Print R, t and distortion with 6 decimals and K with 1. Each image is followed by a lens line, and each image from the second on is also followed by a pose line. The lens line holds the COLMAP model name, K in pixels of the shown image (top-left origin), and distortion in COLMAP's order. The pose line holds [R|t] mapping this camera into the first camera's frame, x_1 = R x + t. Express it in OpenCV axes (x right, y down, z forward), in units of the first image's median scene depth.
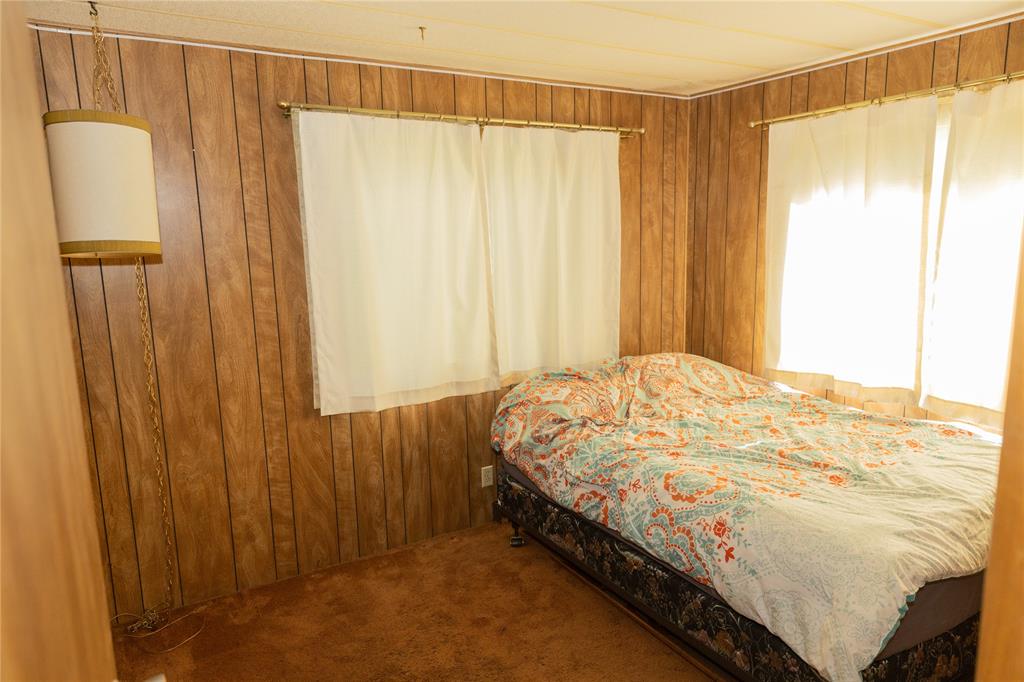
lens RADIAL K [[701.1, 0, 512.0], [0, 701.1, 341.0], [0, 0, 1]] dist [0.019951, -0.000761]
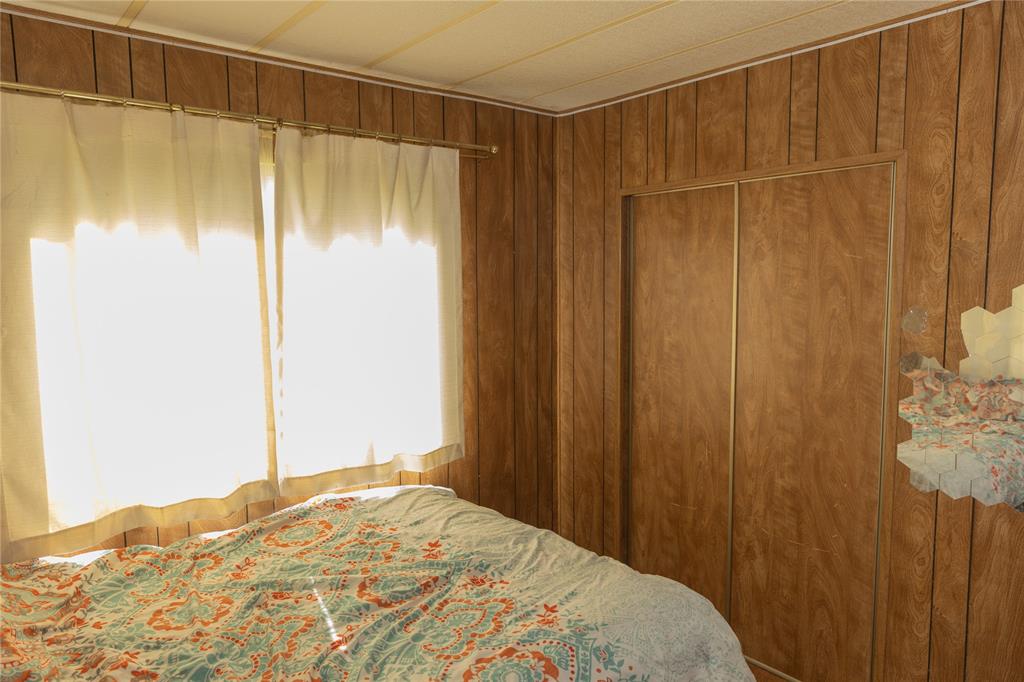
lens RADIAL K [[675.9, 0, 512.0], [0, 675.9, 341.0], [0, 0, 1]] dist [0.000687, -0.000467]
pose [[-0.170593, -0.070818, 0.982793, -0.245866], [0.165903, 0.981110, 0.099494, -0.123464], [-0.971275, 0.180021, -0.155622, 0.857138]]
